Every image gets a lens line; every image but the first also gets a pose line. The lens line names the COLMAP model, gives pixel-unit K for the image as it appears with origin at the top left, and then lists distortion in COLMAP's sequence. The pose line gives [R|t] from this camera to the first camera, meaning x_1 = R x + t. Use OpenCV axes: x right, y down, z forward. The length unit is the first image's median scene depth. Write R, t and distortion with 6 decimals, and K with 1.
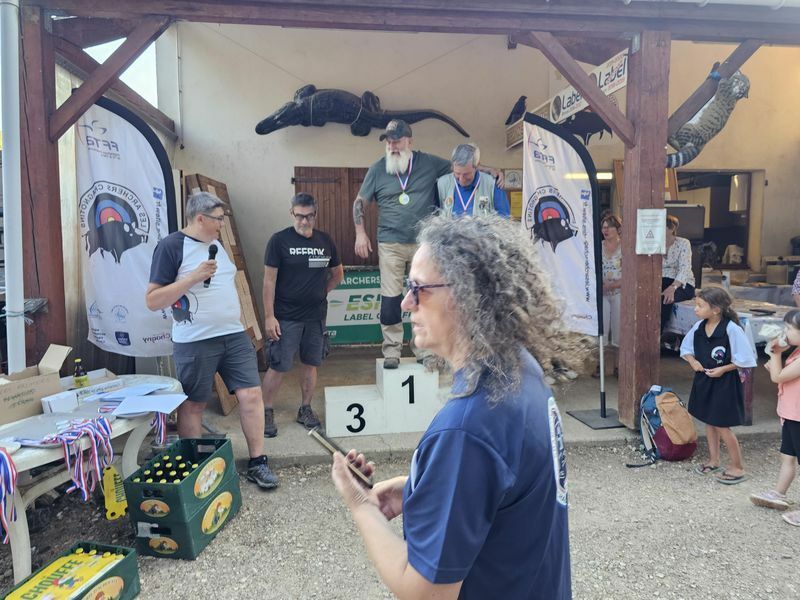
lens RADIAL K [[549.6, 0, 400.8], [0, 549.6, 297.3], [0, 0, 1]] dist [0.060911, -0.067283]
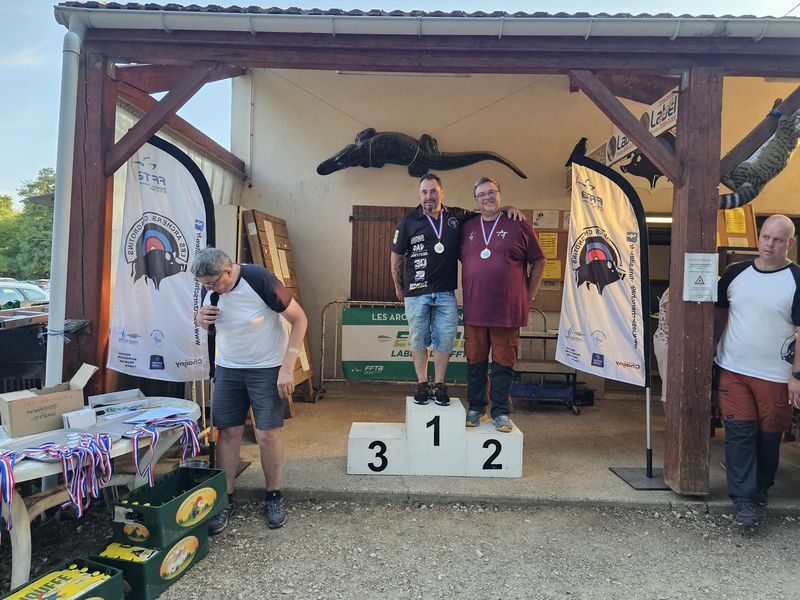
lens RADIAL K [[542.5, 0, 408.6], [0, 542.5, 296.3], [0, 0, 1]] dist [0.056589, -0.051035]
pose [[0.989718, 0.038652, -0.137713, 0.095248], [-0.048968, 0.996178, -0.072329, 0.004469], [0.134391, 0.078329, 0.987828, 0.032902]]
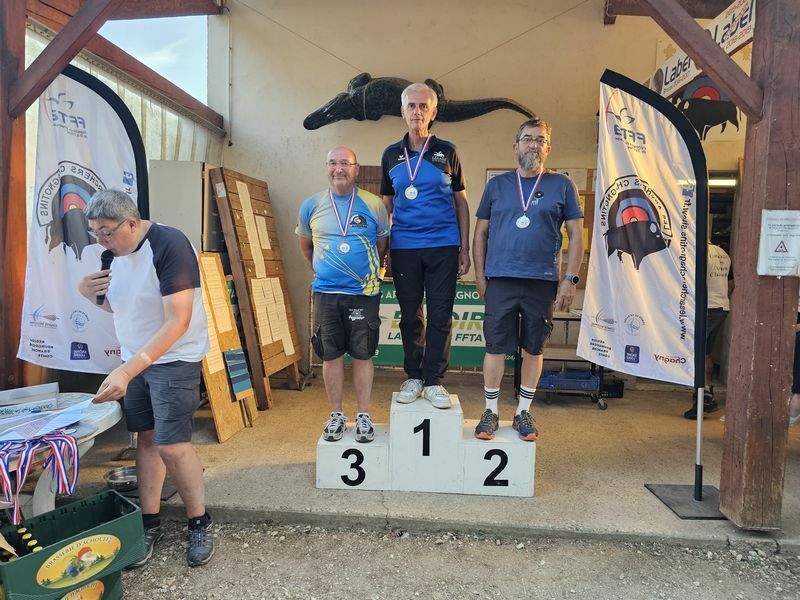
lens RADIAL K [[543.2, 0, 396.7], [0, 543.2, 303.9], [0, 0, 1]] dist [0.055649, -0.051628]
pose [[0.979856, 0.052256, -0.192747, 0.119218], [-0.055227, 0.998423, -0.010068, -0.009974], [0.191917, 0.020510, 0.981197, 0.243041]]
